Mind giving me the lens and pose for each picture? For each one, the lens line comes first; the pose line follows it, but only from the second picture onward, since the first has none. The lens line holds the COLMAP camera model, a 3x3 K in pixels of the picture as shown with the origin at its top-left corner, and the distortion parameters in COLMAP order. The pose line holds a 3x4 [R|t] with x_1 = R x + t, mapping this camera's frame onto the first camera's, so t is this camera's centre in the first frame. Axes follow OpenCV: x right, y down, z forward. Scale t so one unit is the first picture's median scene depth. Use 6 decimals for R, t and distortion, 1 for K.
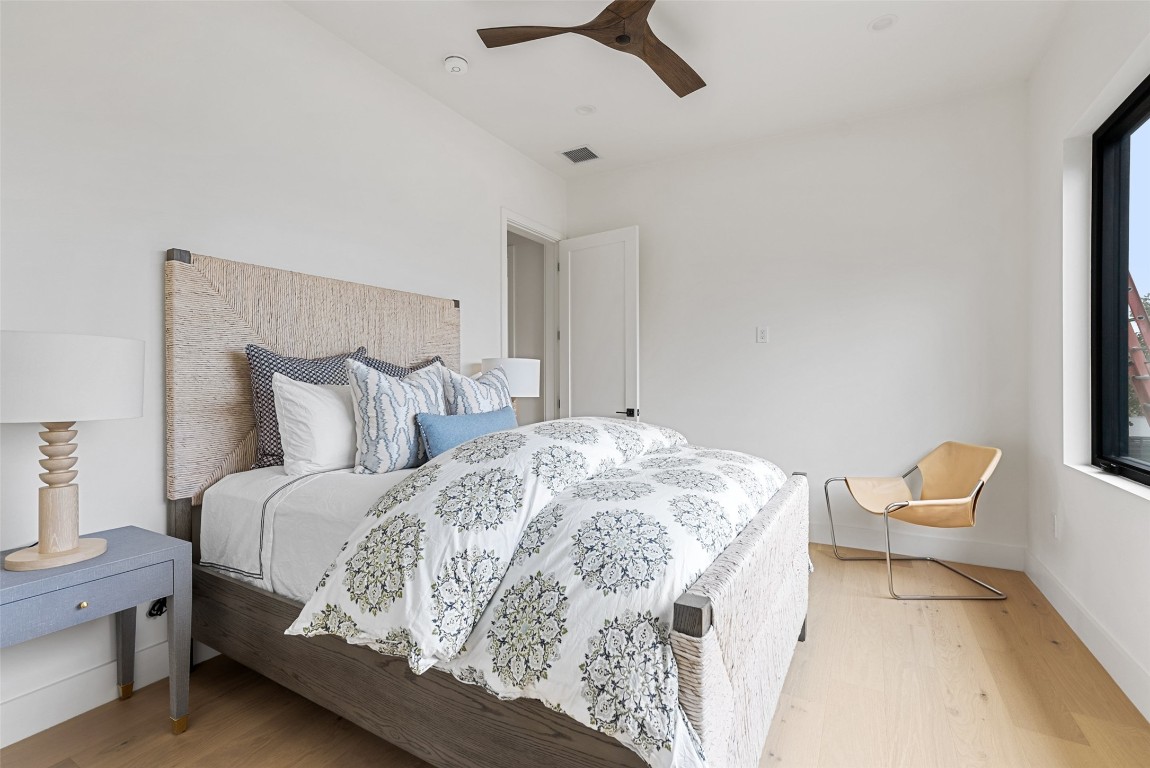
lens RADIAL K [[535.8, 0, 581.7], [0, 535.8, 379.1], [0, 0, 1]] dist [-0.008258, 0.006126]
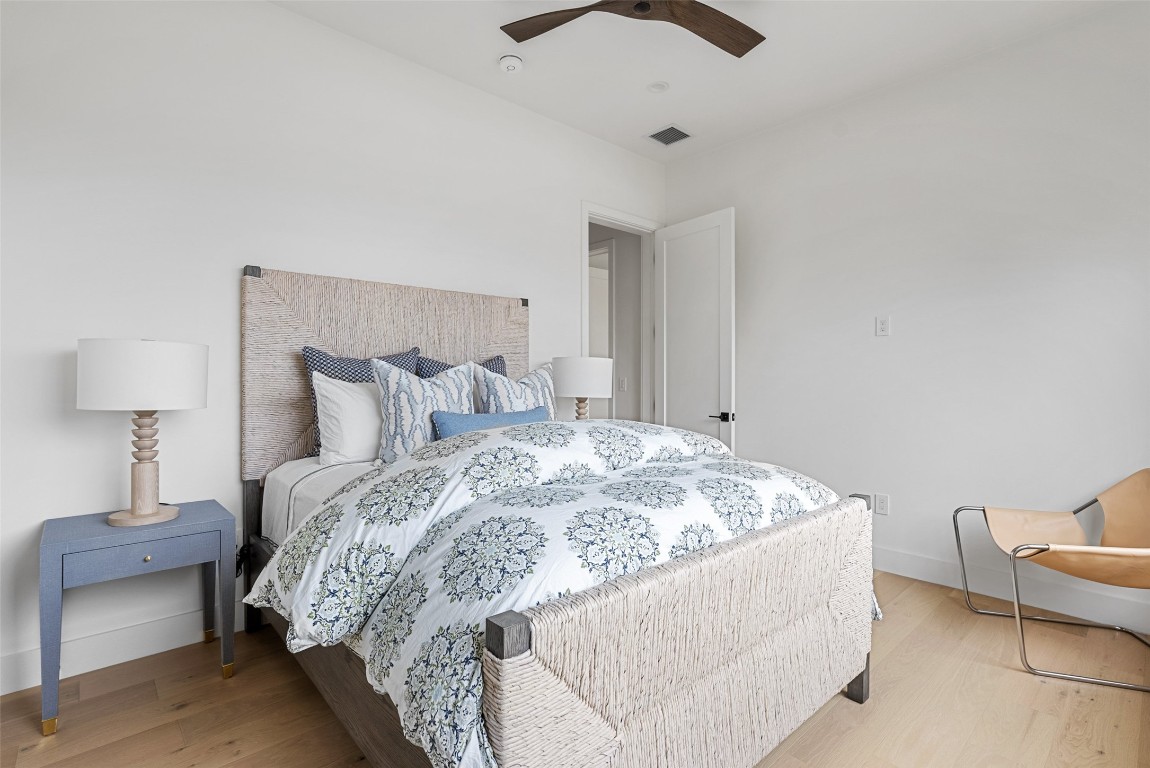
lens RADIAL K [[565.3, 0, 565.7], [0, 565.3, 377.3], [0, 0, 1]] dist [-0.016346, 0.008597]
pose [[0.947316, 0.003026, -0.320286, 0.291298], [-0.004437, 0.999983, -0.003678, 0.002177], [0.320269, 0.004905, 0.947314, 0.055724]]
